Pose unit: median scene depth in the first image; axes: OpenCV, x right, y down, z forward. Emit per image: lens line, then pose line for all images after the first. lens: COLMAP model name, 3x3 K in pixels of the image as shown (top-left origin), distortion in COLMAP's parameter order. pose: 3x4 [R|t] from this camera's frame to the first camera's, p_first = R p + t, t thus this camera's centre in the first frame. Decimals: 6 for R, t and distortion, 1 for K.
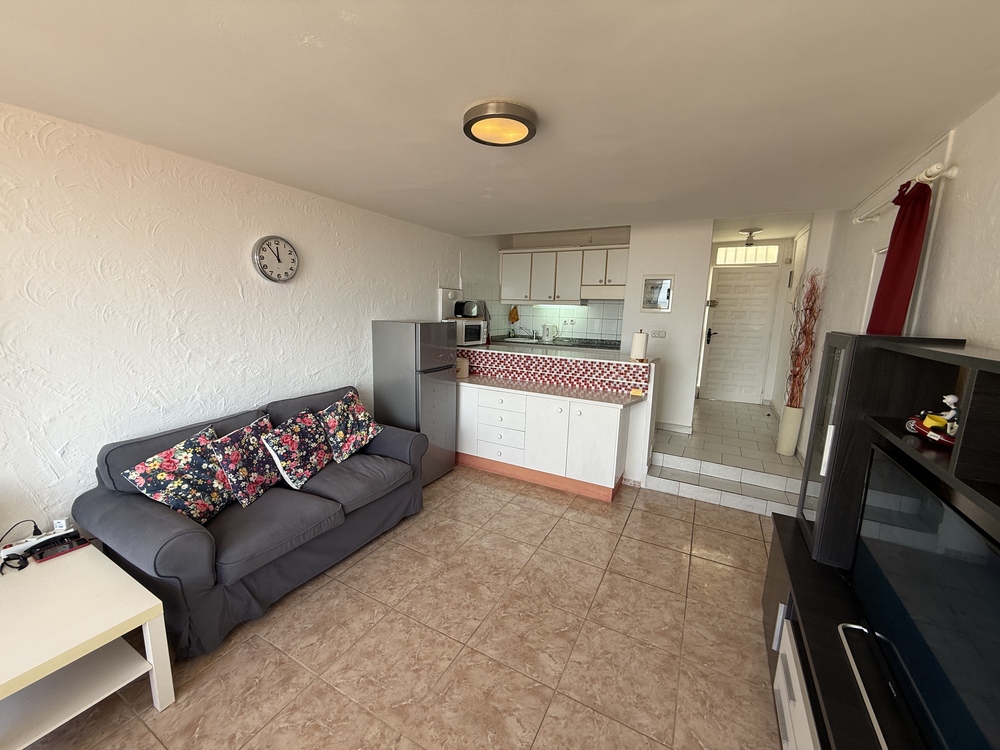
lens RADIAL K [[397.6, 0, 496.0], [0, 397.6, 374.4], [0, 0, 1]] dist [-0.000663, -0.000195]
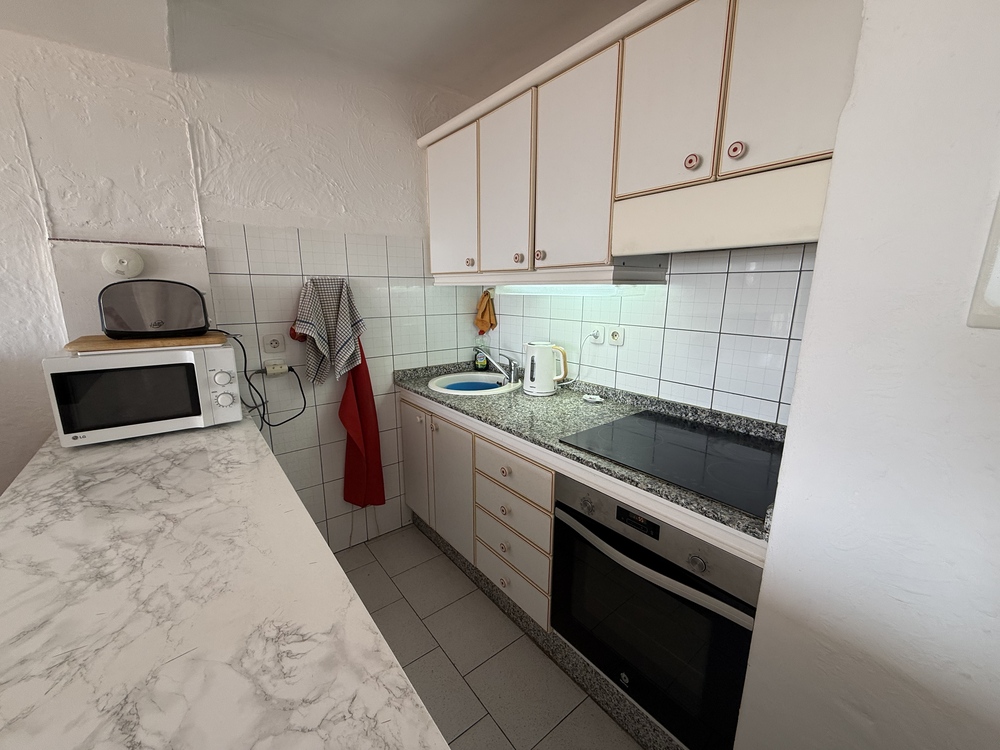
lens RADIAL K [[397.6, 0, 495.7], [0, 397.6, 374.2], [0, 0, 1]] dist [-0.000663, -0.000195]
pose [[0.920597, 0.056245, -0.386443, 0.339673], [-0.041125, 0.998034, 0.047289, -0.172660], [0.388344, -0.027642, 0.921100, 1.020479]]
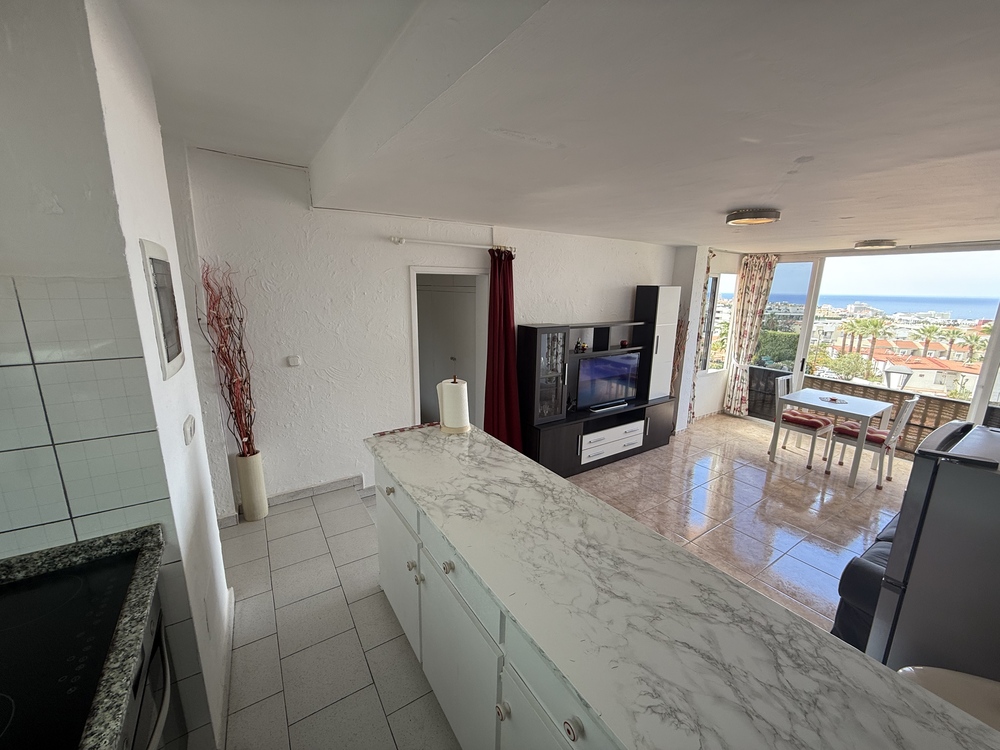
lens RADIAL K [[397.6, 0, 495.4], [0, 397.6, 375.5], [0, 0, 1]] dist [-0.000663, -0.000195]
pose [[-0.881056, -0.140960, 0.451520, 0.051409], [0.040844, 0.928327, 0.369514, -0.304576], [-0.471245, 0.344004, -0.812151, 1.355847]]
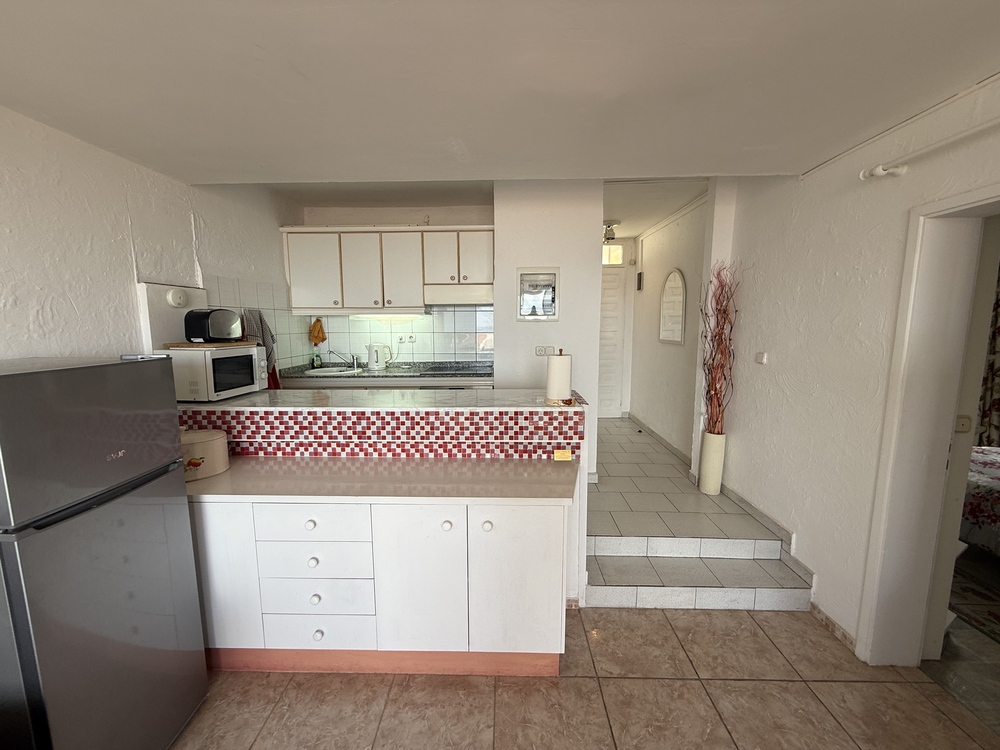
lens RADIAL K [[397.6, 0, 496.4], [0, 397.6, 373.7], [0, 0, 1]] dist [-0.000663, -0.000195]
pose [[0.887751, -0.089750, 0.451490, 0.010540], [0.104472, 0.994498, -0.007728, -0.077593], [-0.448312, 0.054028, 0.892243, 0.489101]]
